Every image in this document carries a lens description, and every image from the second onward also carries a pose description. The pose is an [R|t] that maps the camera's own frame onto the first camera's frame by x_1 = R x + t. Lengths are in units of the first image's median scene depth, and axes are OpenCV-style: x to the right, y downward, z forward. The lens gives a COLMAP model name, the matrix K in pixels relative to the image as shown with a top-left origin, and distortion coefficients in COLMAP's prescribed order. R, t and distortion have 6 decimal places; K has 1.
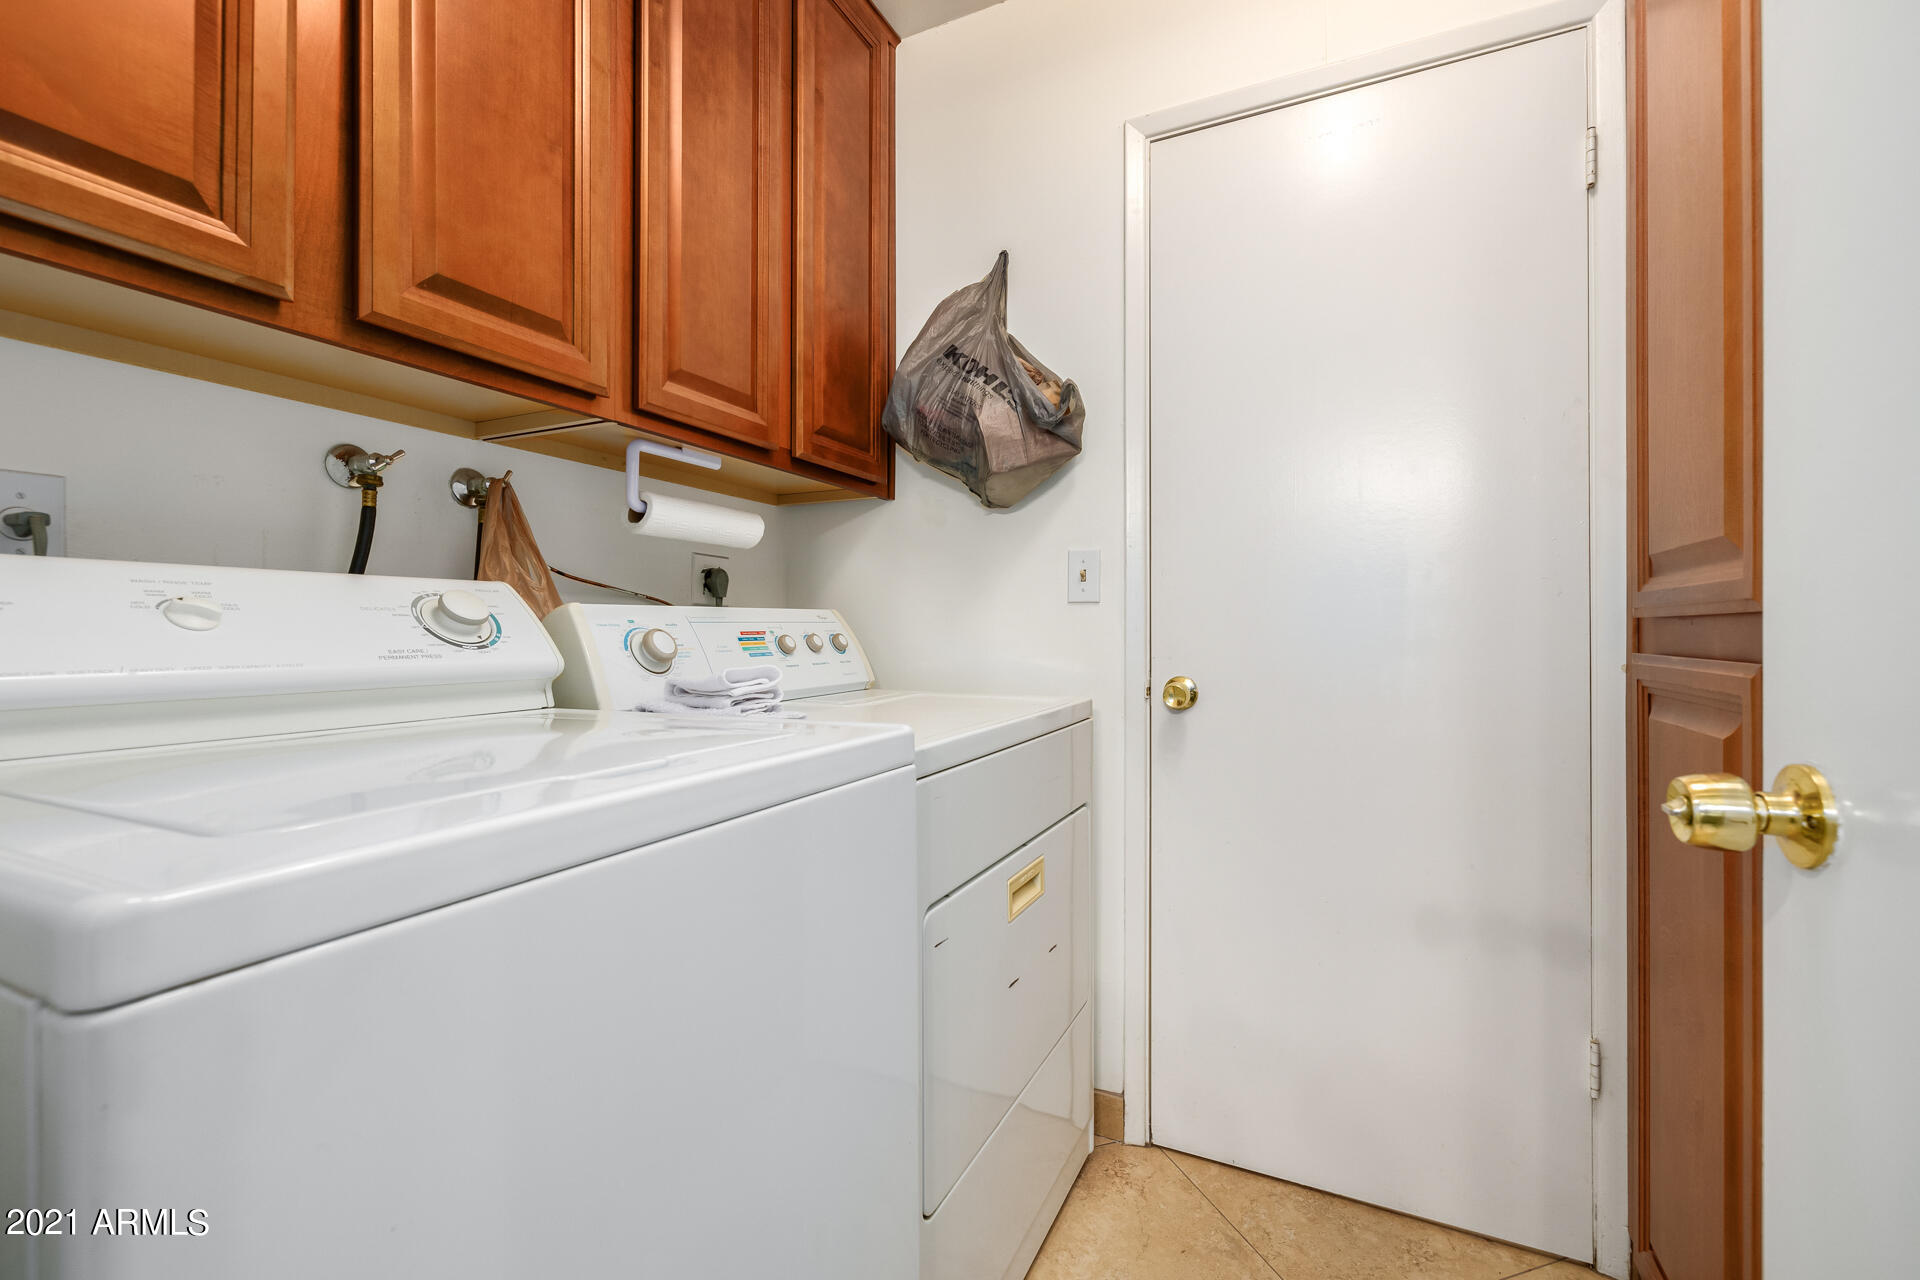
lens RADIAL K [[796.3, 0, 962.5], [0, 796.3, 633.5], [0, 0, 1]] dist [-0.008306, 0.003008]
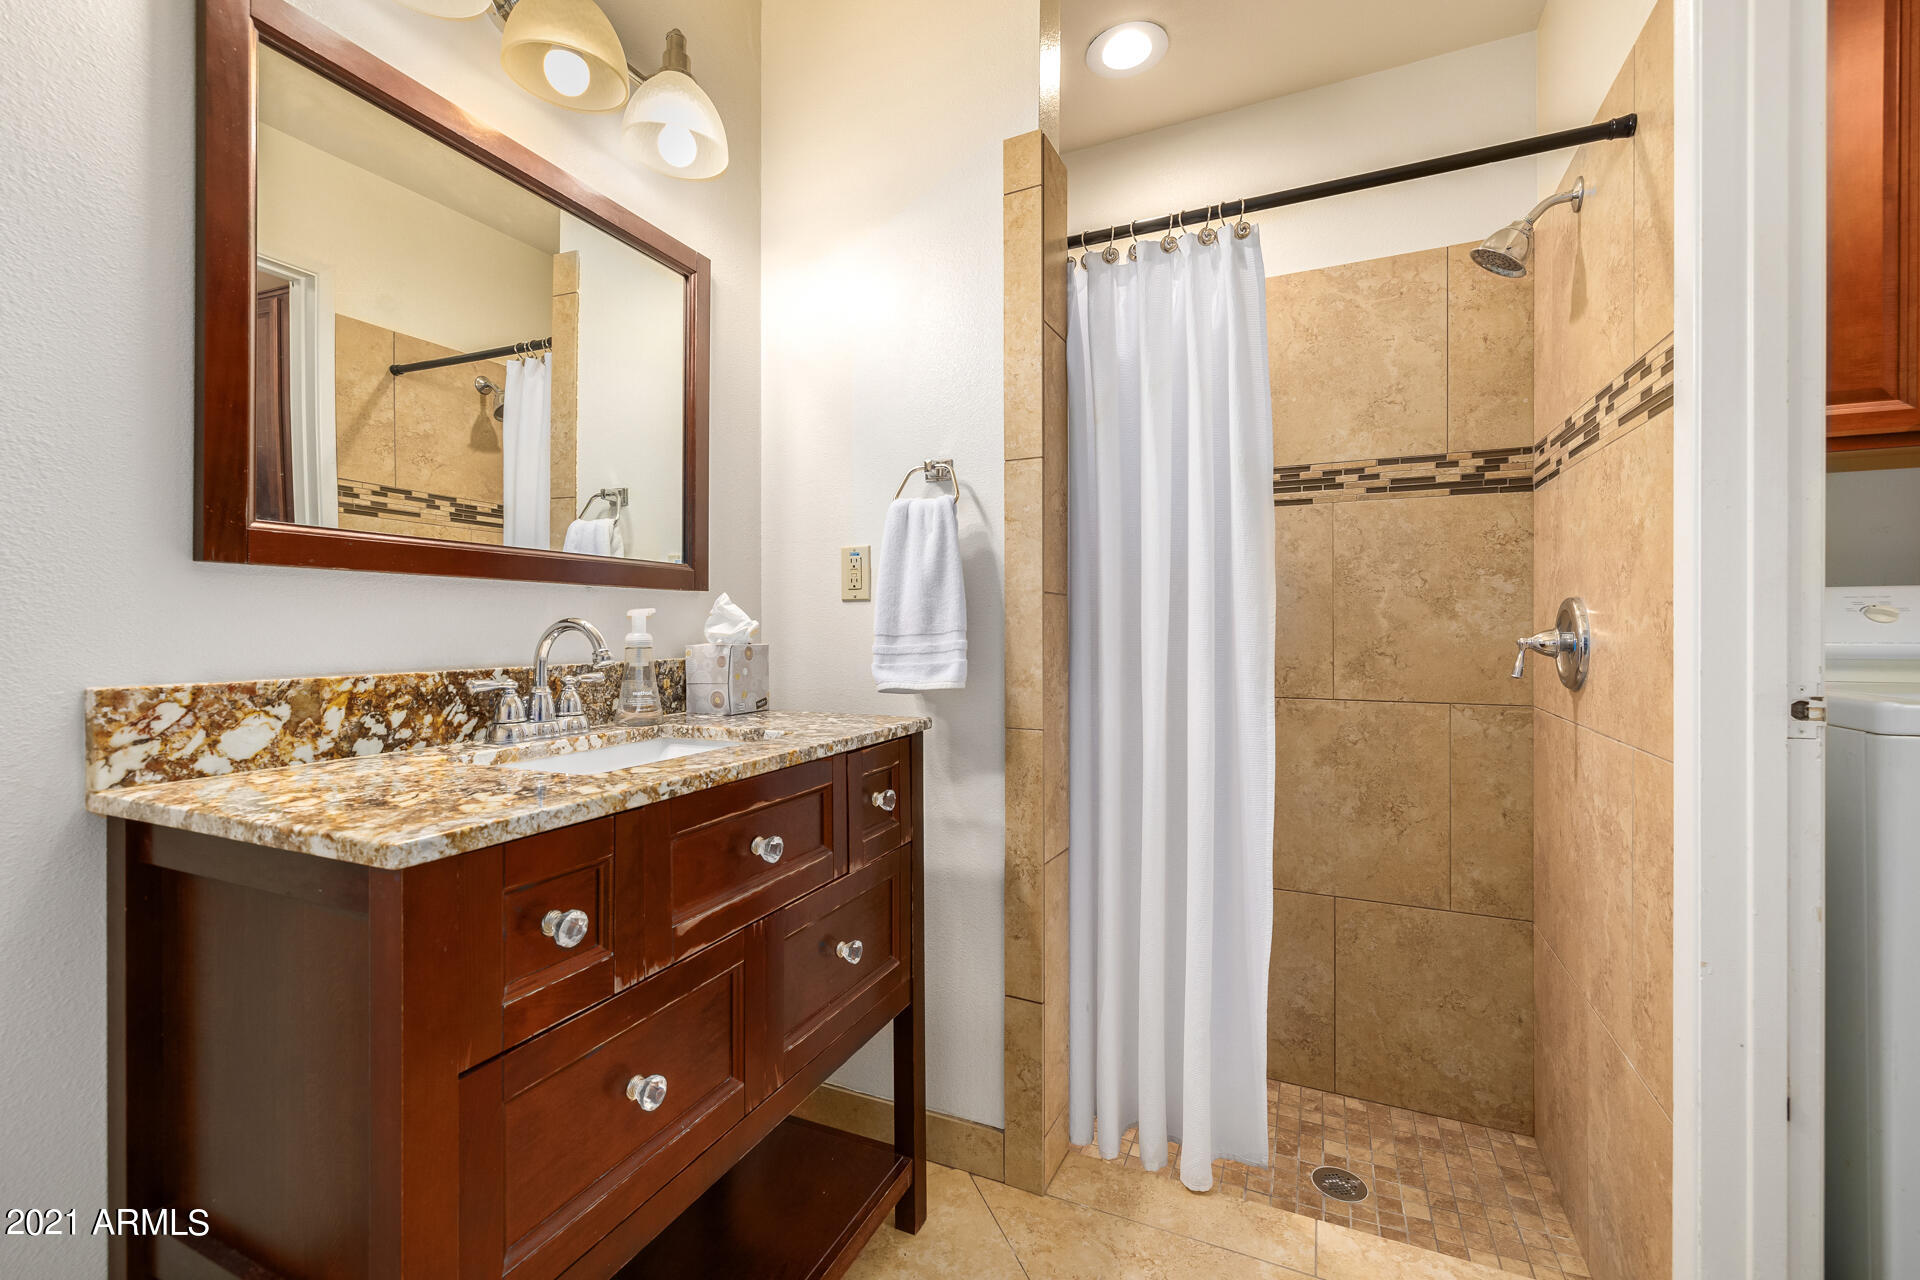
lens RADIAL K [[796.3, 0, 960.4], [0, 796.3, 632.7], [0, 0, 1]] dist [-0.008306, 0.003008]
pose [[0.035814, 0.002565, -0.999355, 0.822577], [0.004005, 0.999988, 0.002710, 0.006400], [0.999350, -0.004100, 0.035803, -1.241348]]
